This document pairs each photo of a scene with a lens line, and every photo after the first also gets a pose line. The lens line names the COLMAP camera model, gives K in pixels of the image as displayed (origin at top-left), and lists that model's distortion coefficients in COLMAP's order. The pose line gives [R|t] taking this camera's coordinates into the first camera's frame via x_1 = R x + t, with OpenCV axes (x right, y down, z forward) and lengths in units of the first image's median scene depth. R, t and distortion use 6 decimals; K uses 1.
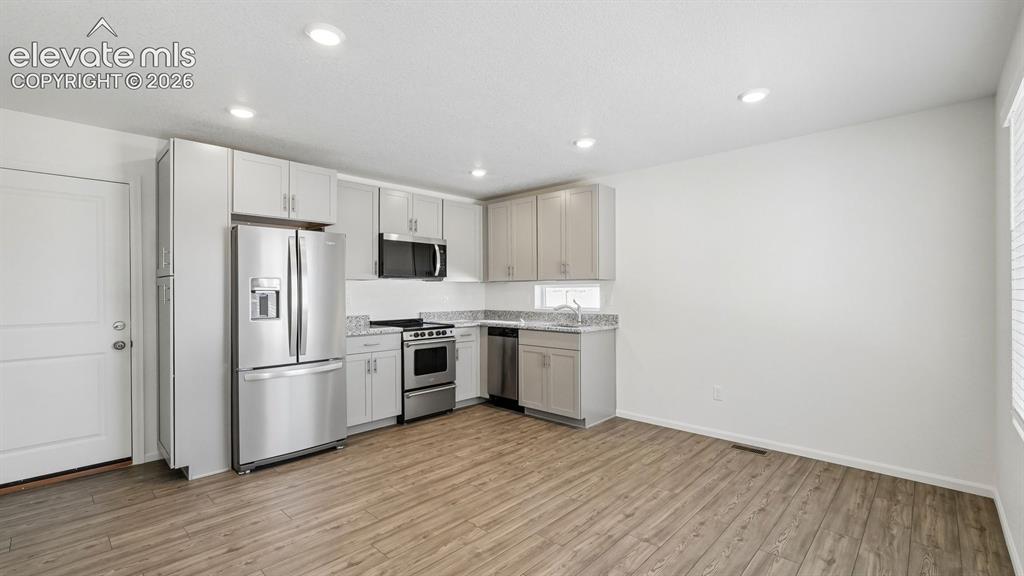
lens RADIAL K [[445.6, 0, 529.4], [0, 445.6, 294.0], [0, 0, 1]] dist [-0.003614, 0.000926]
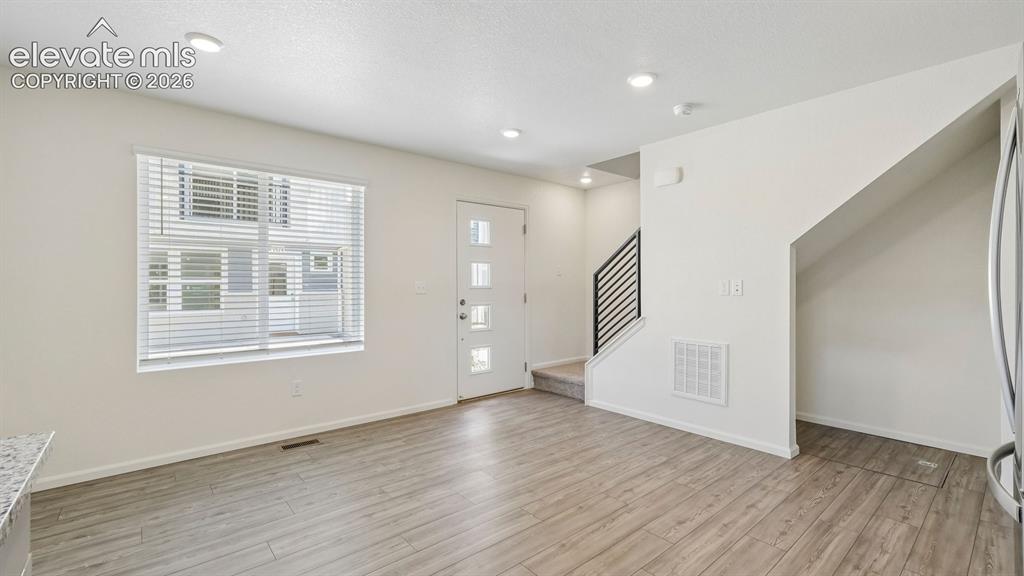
lens RADIAL K [[439.2, 0, 515.9], [0, 439.2, 282.1], [0, 0, 1]] dist [-0.003797, 0.001733]
pose [[-0.991491, 0.006640, 0.130003, -0.143391], [0.006454, 0.999977, -0.001857, 0.012807], [-0.130013, -0.001002, -0.991512, 1.320292]]
